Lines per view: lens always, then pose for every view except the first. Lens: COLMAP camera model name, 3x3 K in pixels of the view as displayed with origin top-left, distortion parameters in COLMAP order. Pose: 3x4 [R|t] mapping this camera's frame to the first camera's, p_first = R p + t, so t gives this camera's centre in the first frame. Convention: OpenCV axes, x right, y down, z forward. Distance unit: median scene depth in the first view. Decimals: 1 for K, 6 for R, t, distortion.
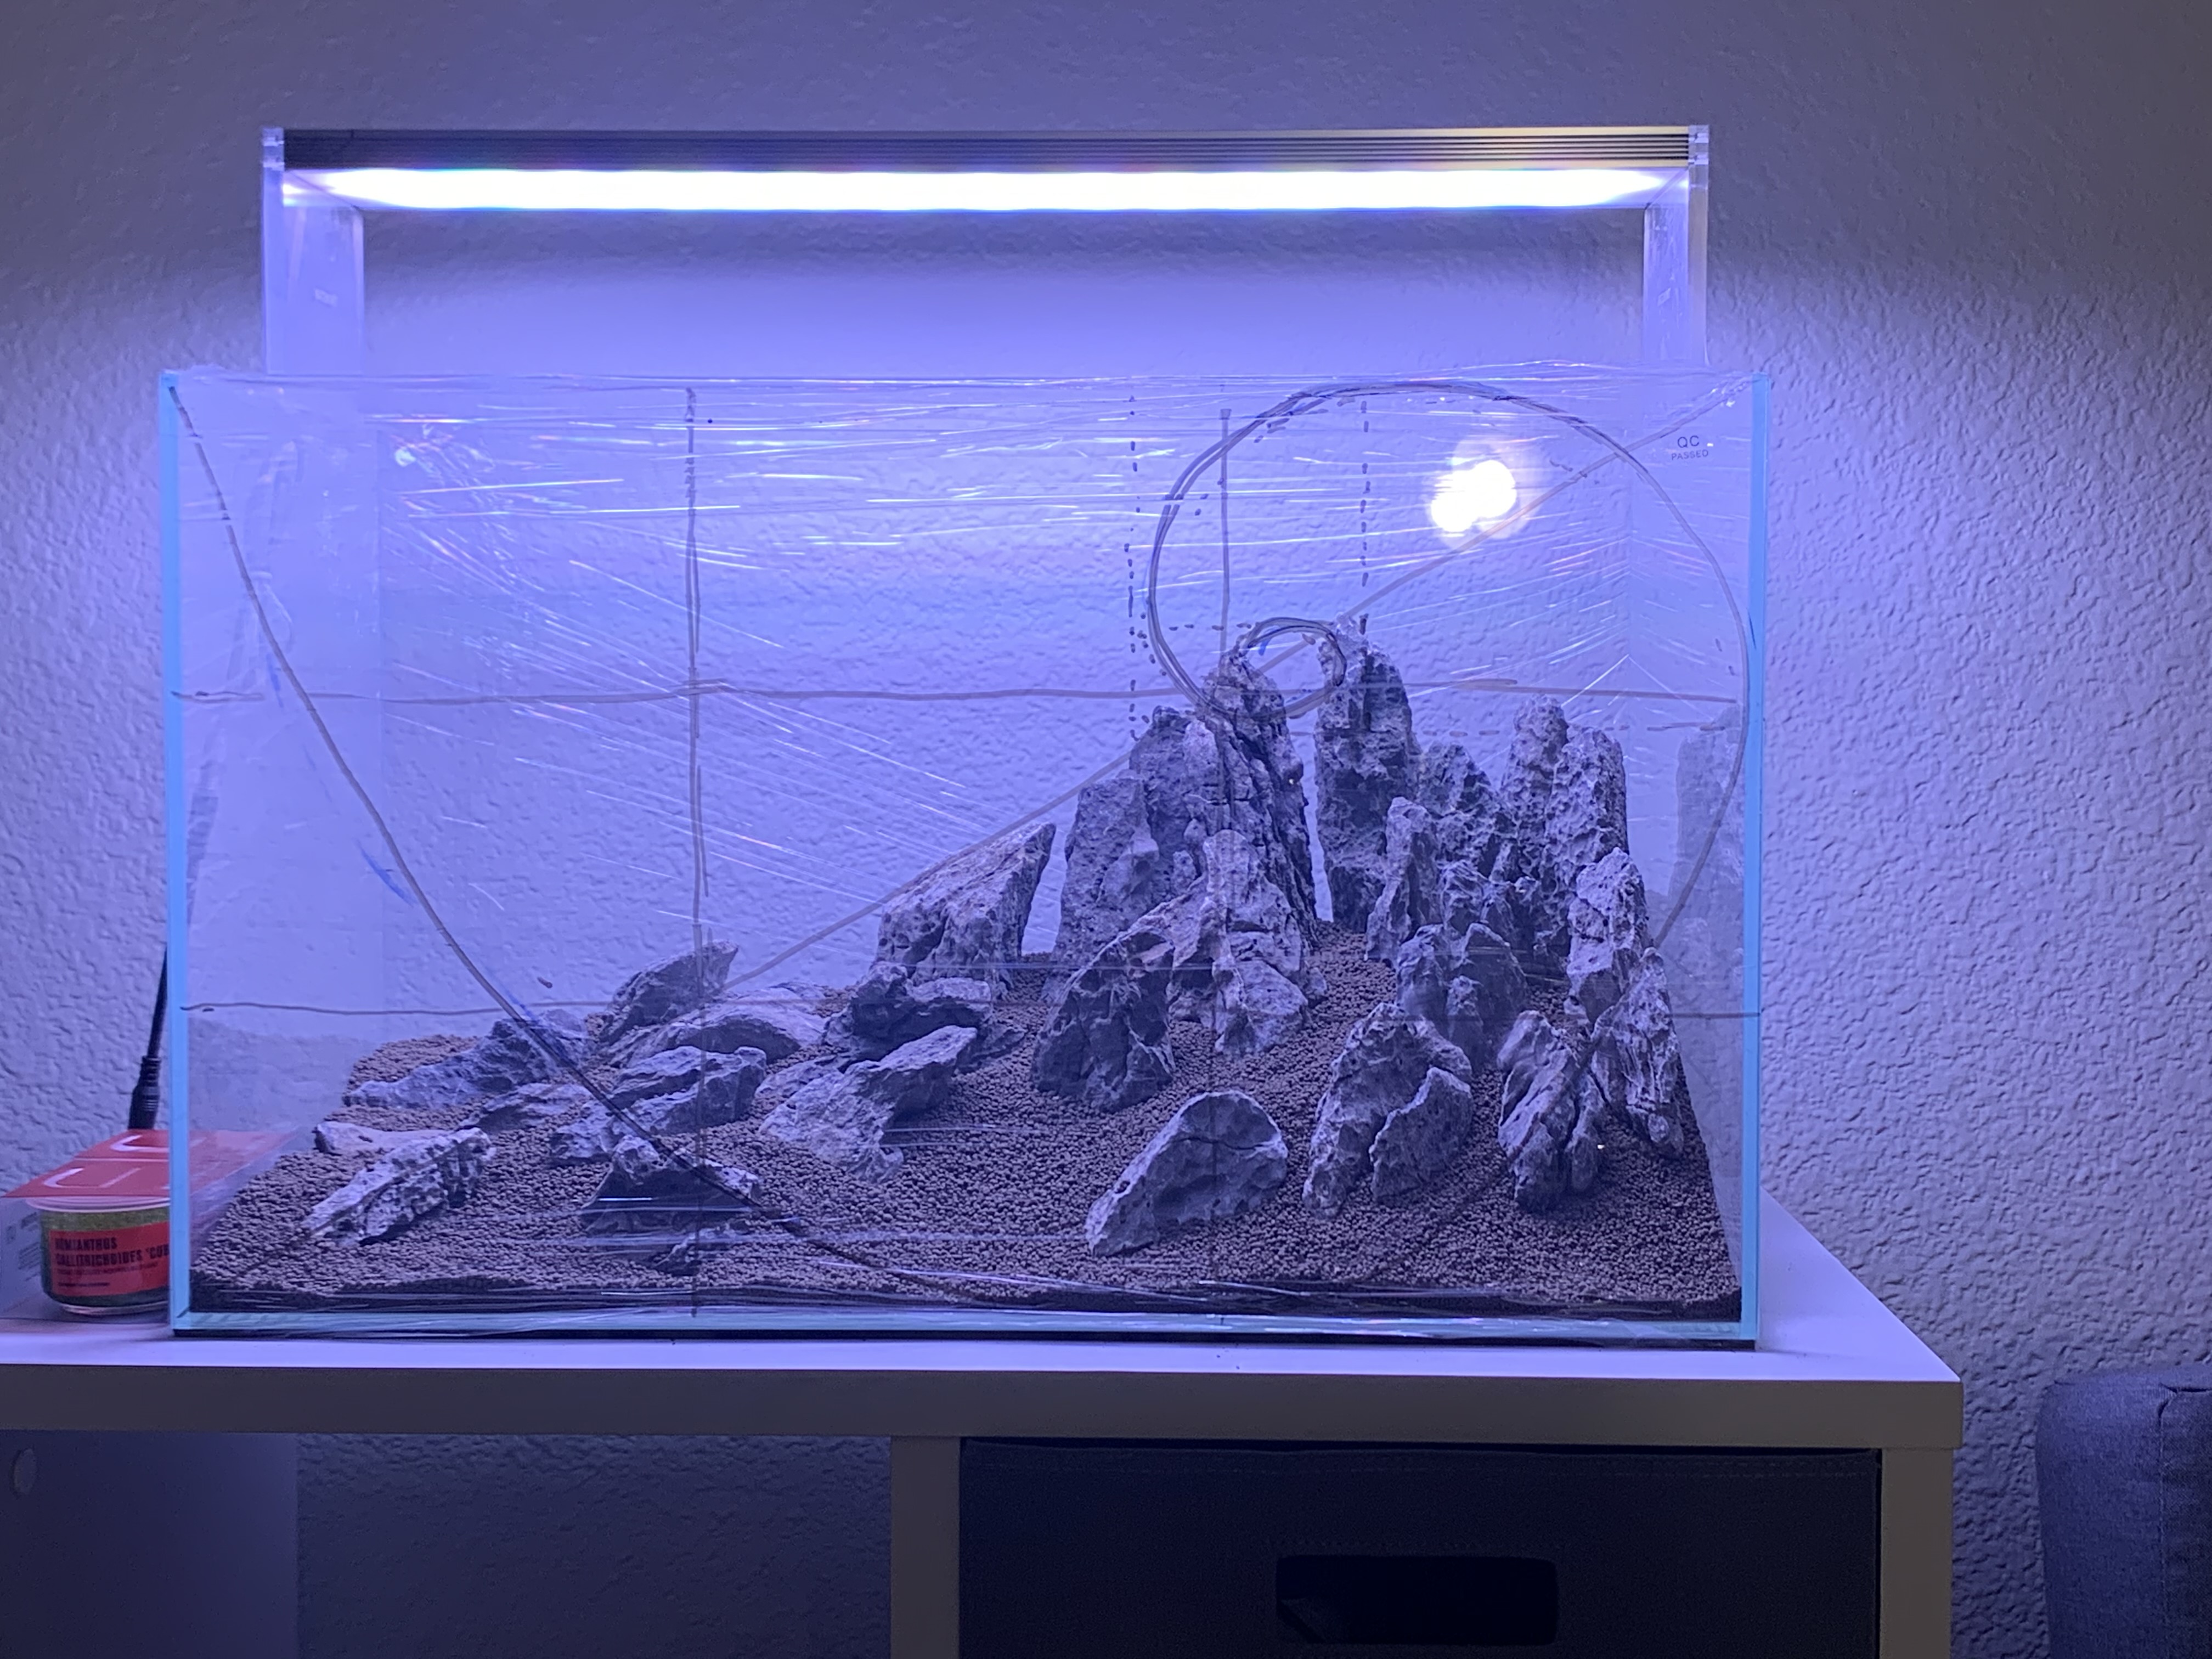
lens RADIAL K [[2968.2, 0, 1106.0], [0, 2968.2, 829.5], [0, 0, 1]] dist [0.035689, 0.045042]
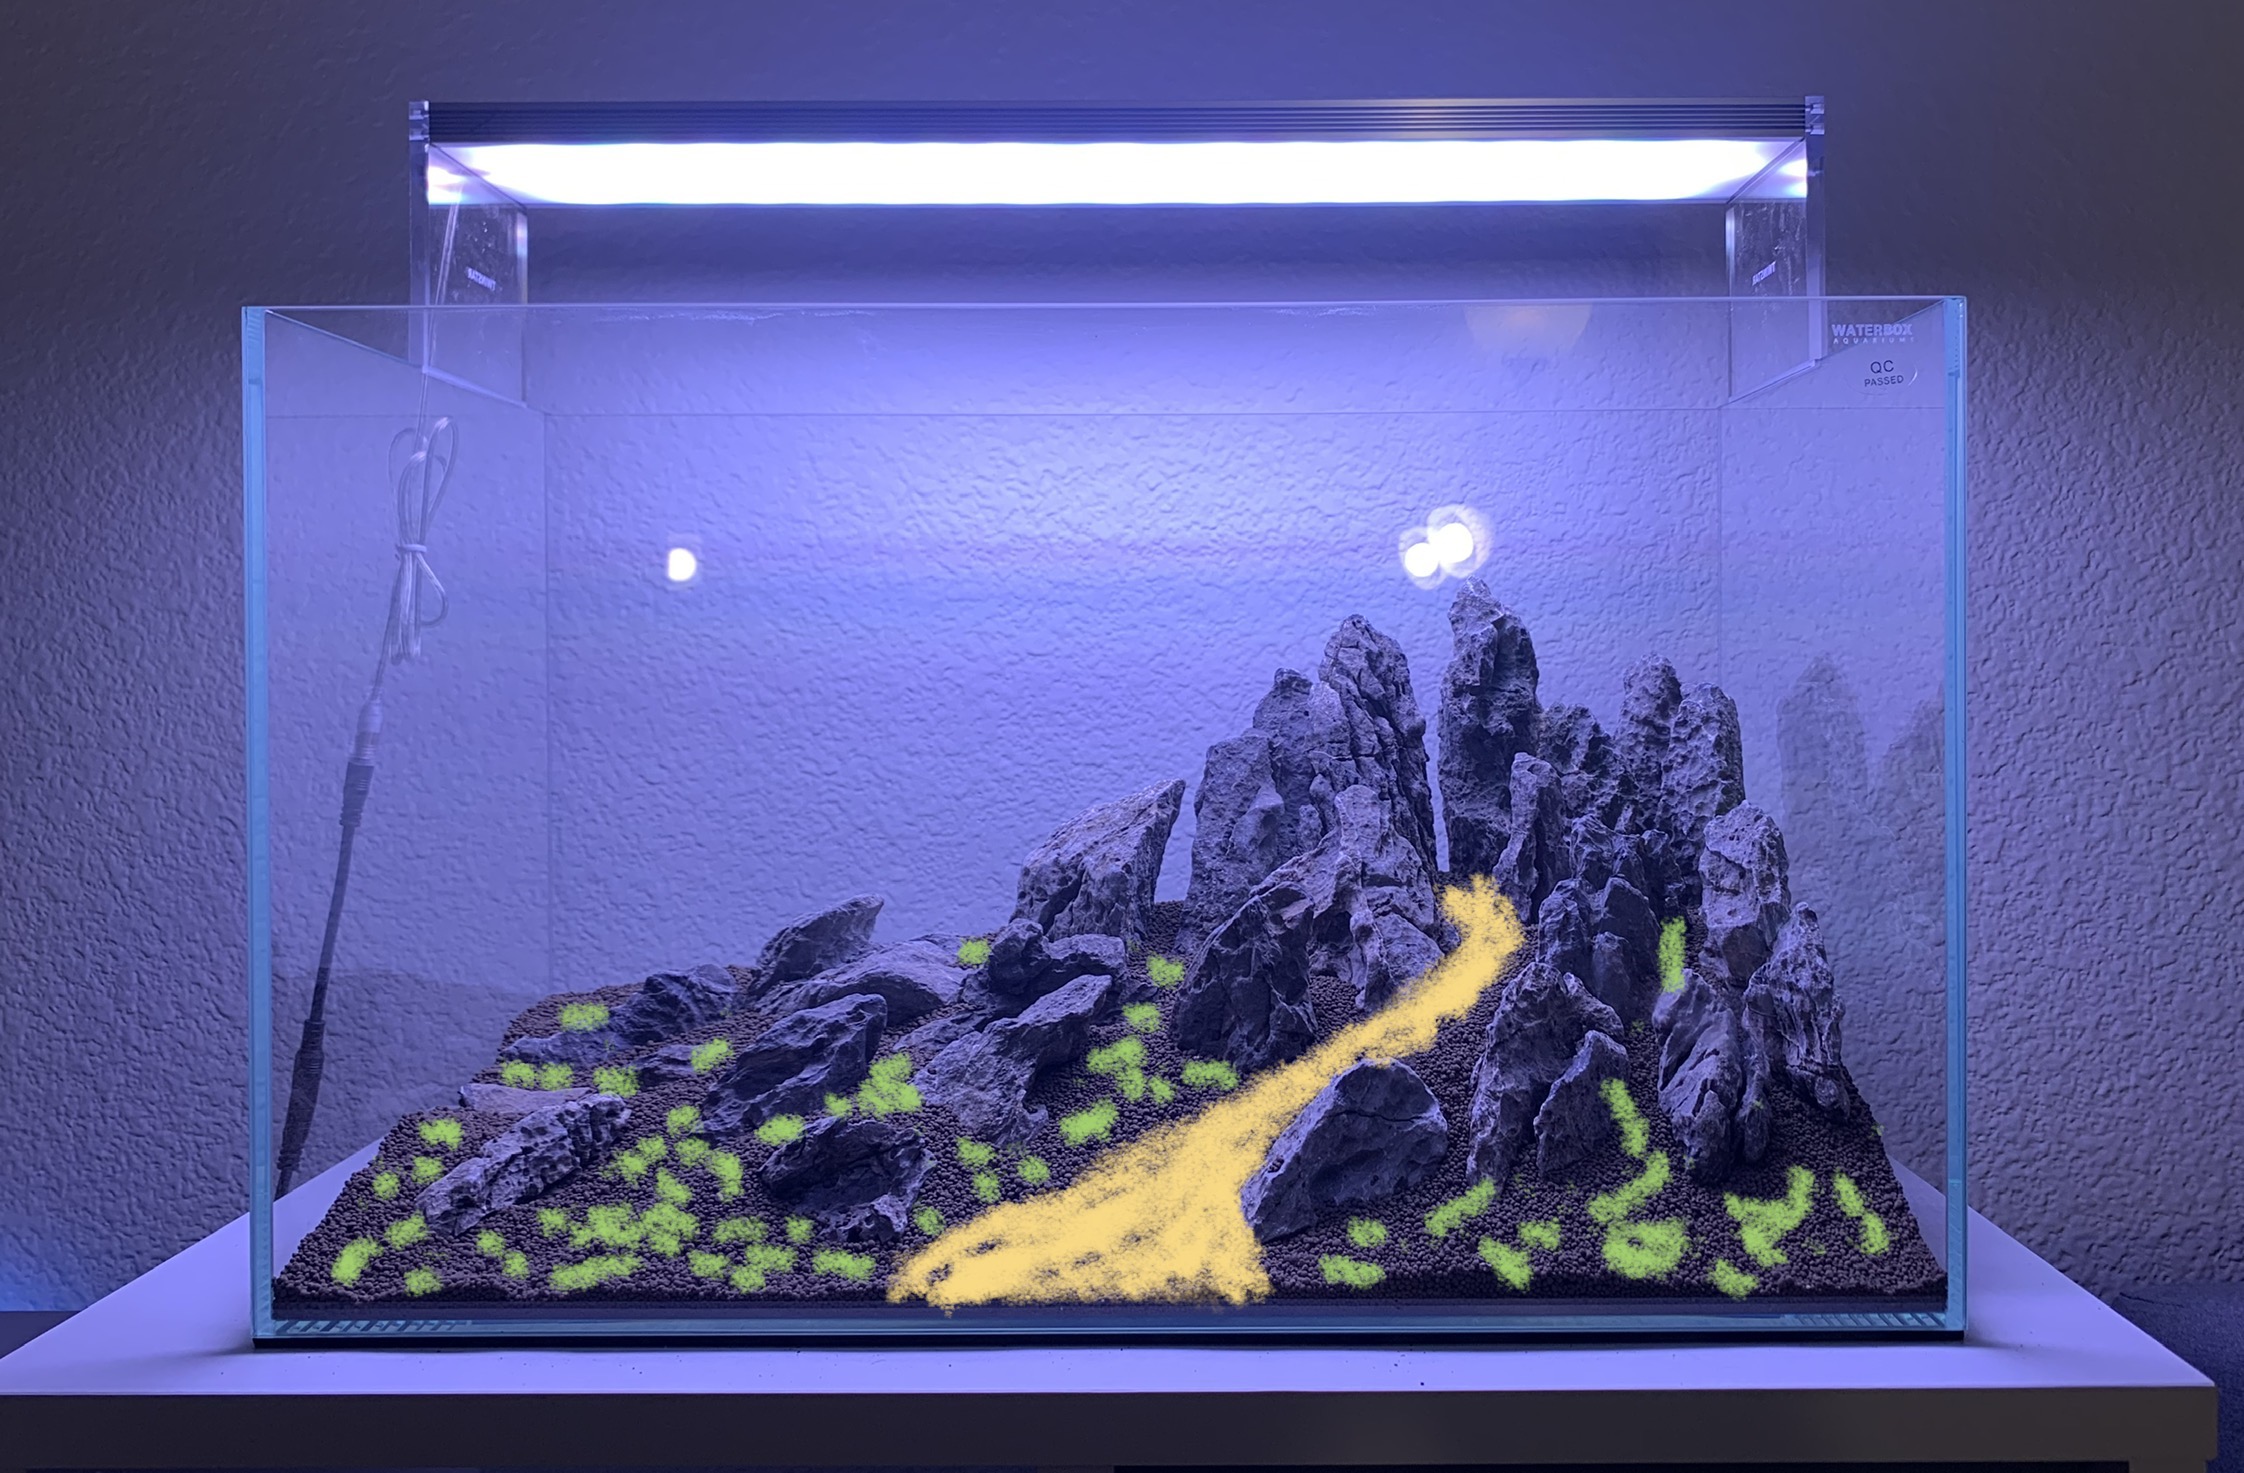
lens RADIAL K [[1774.3, 0, 1204.6], [0, 1774.3, 705.2], [0, 0, 1]] dist [0.035534, -0.009725]
pose [[0.999624, -0.007646, 0.026347, -0.026896], [0.008719, 0.999127, -0.040850, -0.002755], [-0.026012, 0.041064, 0.998818, 0.372386]]
